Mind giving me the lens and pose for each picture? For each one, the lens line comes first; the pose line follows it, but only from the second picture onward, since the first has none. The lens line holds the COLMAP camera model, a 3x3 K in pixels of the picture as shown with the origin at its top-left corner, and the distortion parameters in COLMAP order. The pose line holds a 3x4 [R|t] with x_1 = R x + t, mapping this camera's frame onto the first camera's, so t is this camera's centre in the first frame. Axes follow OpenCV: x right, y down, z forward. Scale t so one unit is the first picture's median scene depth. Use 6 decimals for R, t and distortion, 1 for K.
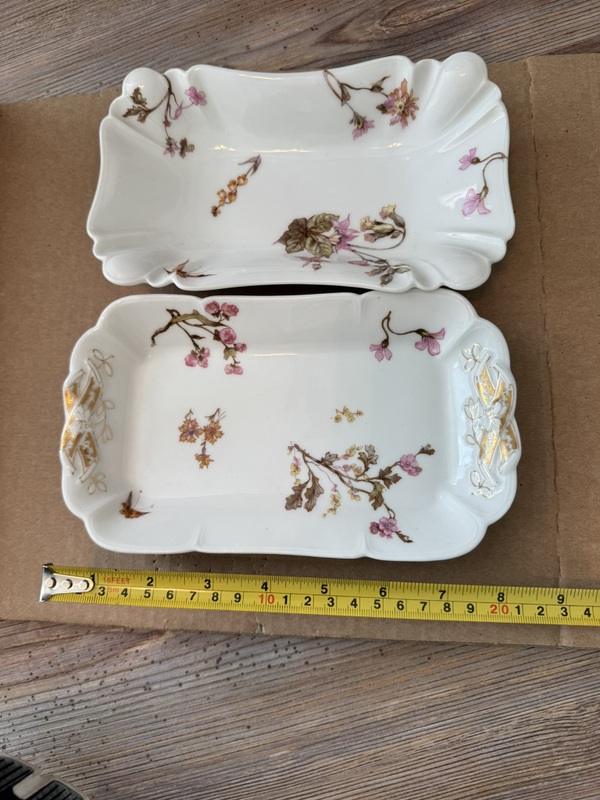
lens RADIAL K [[575.1, 0, 300.0], [0, 575.1, 400.0], [0, 0, 1]] dist [-0.055398, 0.025313]
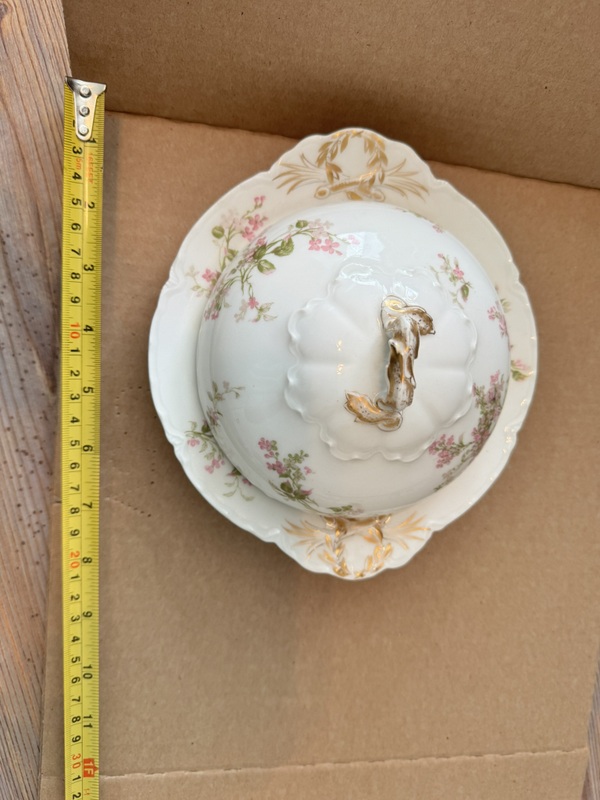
lens RADIAL K [[575.1, 0, 300.0], [0, 575.1, 400.0], [0, 0, 1]] dist [-0.055398, 0.025313]
pose [[-0.088636, 0.978328, 0.187129, -0.450403], [-0.996051, -0.086109, -0.021606, 0.027108], [-0.005024, -0.188305, 0.982098, 0.079659]]
